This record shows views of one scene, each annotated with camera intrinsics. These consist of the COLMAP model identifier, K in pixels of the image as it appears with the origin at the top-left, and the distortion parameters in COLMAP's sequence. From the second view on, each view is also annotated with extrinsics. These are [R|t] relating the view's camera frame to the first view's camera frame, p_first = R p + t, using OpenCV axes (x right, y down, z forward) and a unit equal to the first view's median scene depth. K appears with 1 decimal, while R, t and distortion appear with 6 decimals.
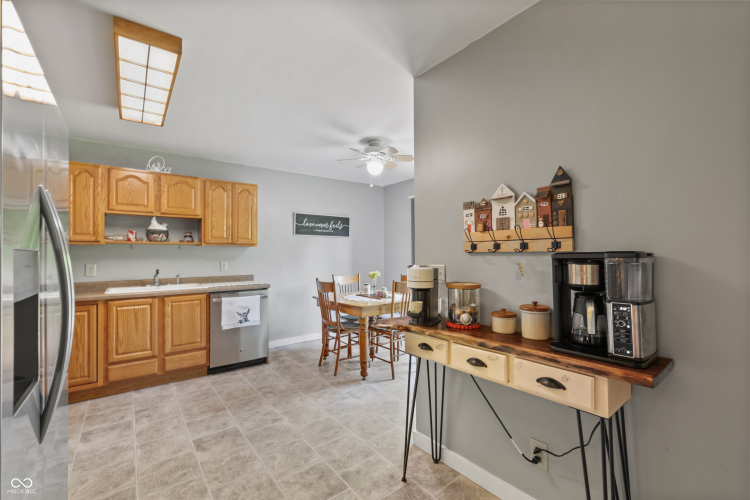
lens RADIAL K [[322.4, 0, 376.6], [0, 322.4, 252.5], [0, 0, 1]] dist [-0.001591, -0.000175]
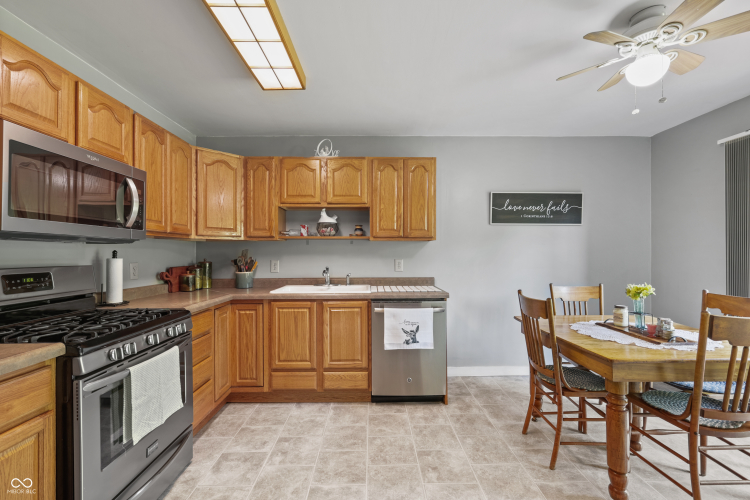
lens RADIAL K [[322.4, 0, 376.6], [0, 322.4, 252.5], [0, 0, 1]] dist [-0.001591, -0.000175]
pose [[0.797598, 0.002154, -0.603186, -0.035356], [0.002033, 0.999978, 0.006258, 0.005782], [0.603187, -0.006217, 0.797576, 0.377101]]
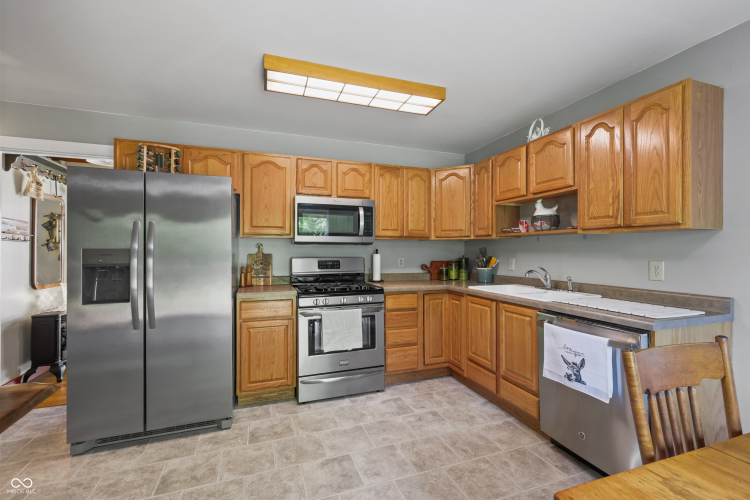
lens RADIAL K [[322.4, 0, 376.6], [0, 322.4, 252.5], [0, 0, 1]] dist [-0.001591, -0.000175]
pose [[-0.309856, 0.009521, -0.950736, 0.166989], [0.007808, 0.999942, 0.007469, 0.007697], [0.950752, -0.005109, -0.309912, 0.876061]]
